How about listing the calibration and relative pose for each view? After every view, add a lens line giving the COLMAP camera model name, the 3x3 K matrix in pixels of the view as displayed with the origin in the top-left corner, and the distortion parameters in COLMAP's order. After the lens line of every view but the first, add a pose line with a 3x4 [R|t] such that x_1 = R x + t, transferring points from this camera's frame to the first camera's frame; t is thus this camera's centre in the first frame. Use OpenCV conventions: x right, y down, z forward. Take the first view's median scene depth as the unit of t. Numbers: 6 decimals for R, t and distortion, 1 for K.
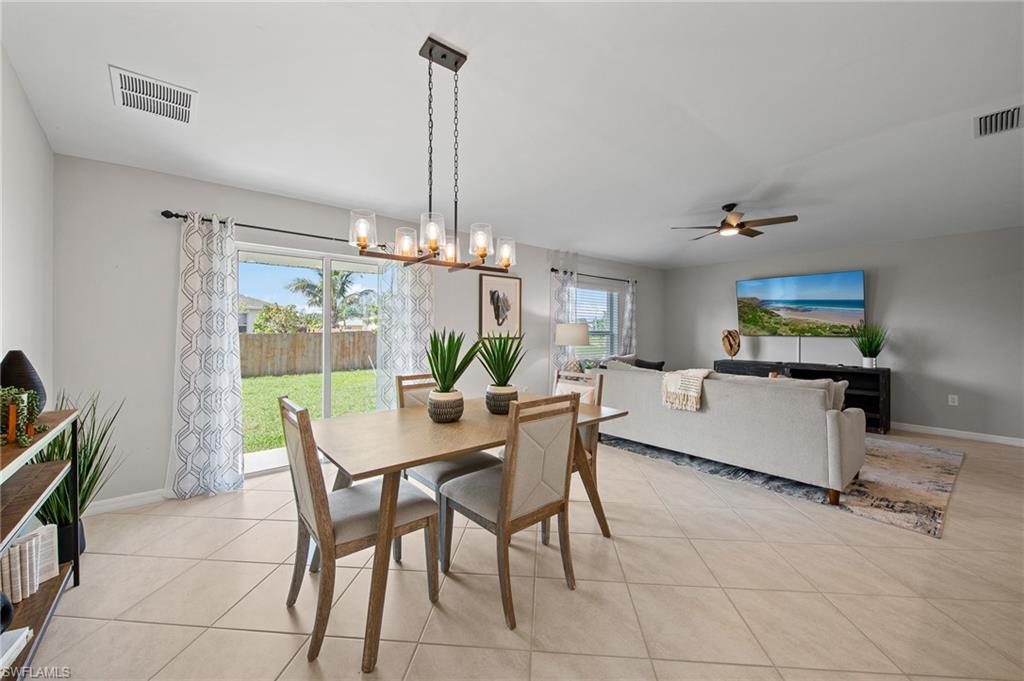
lens RADIAL K [[398.2, 0, 514.3], [0, 398.2, 332.4], [0, 0, 1]] dist [0.002530, -0.002261]
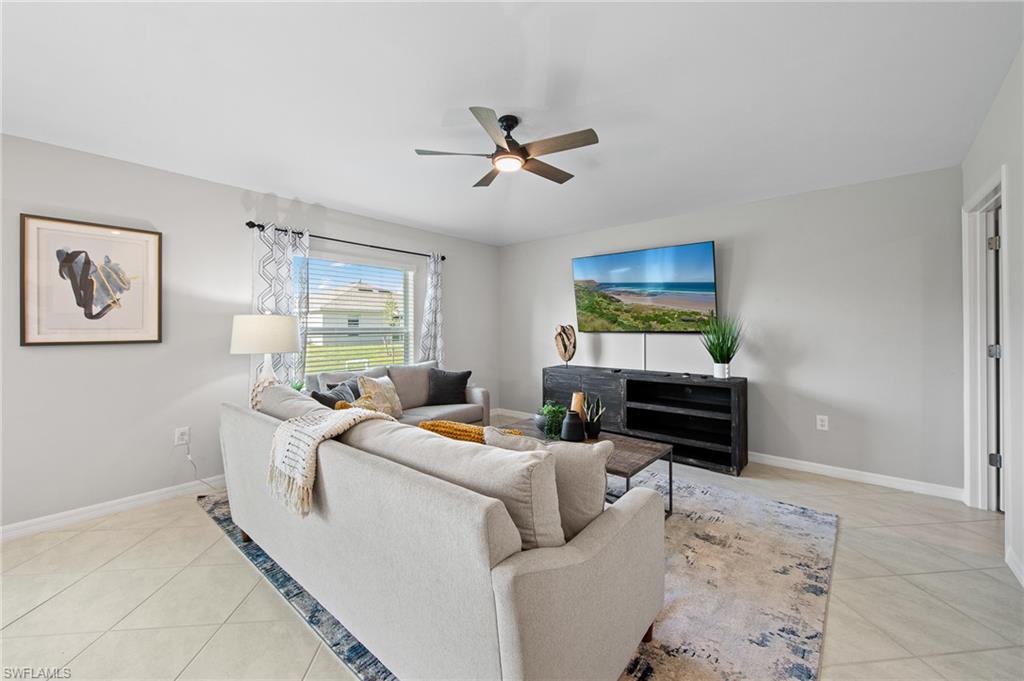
lens RADIAL K [[398.2, 0, 520.1], [0, 398.2, 329.9], [0, 0, 1]] dist [0.002530, -0.002261]
pose [[0.982960, -0.006723, 0.183698, 0.454398], [0.006129, 0.999974, 0.003796, -0.000685], [-0.183719, -0.002606, 0.982975, 0.411011]]
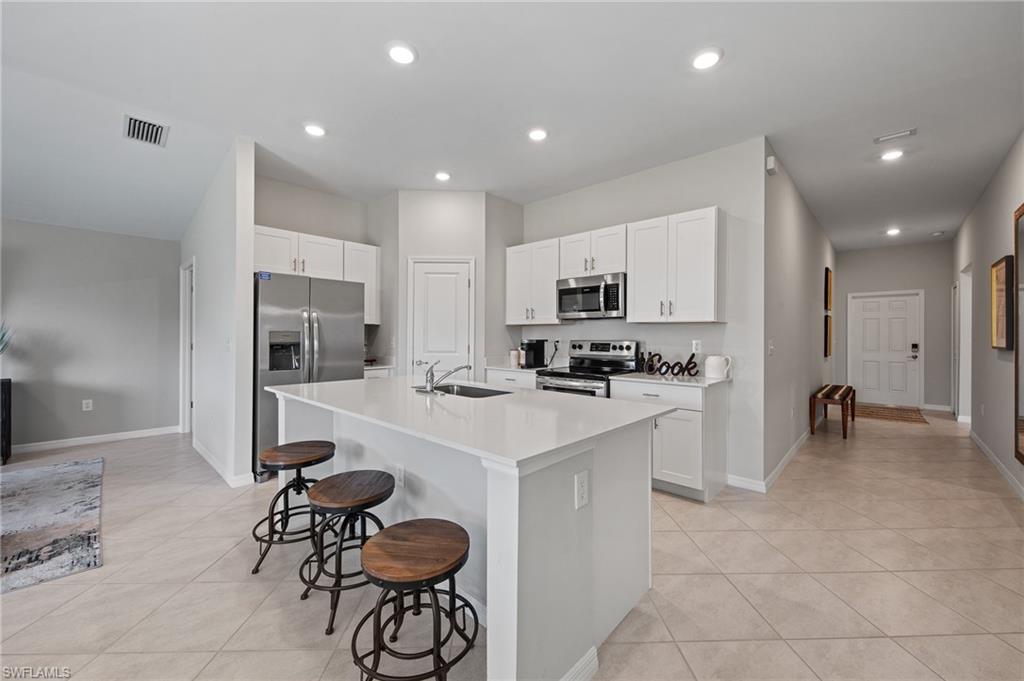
lens RADIAL K [[398.2, 0, 510.8], [0, 398.2, 337.1], [0, 0, 1]] dist [0.002530, -0.002261]
pose [[-0.110981, -0.004598, 0.993812, 0.047133], [-0.002062, 0.999988, 0.004396, 0.000754], [-0.993820, -0.001561, -0.110990, 0.102620]]
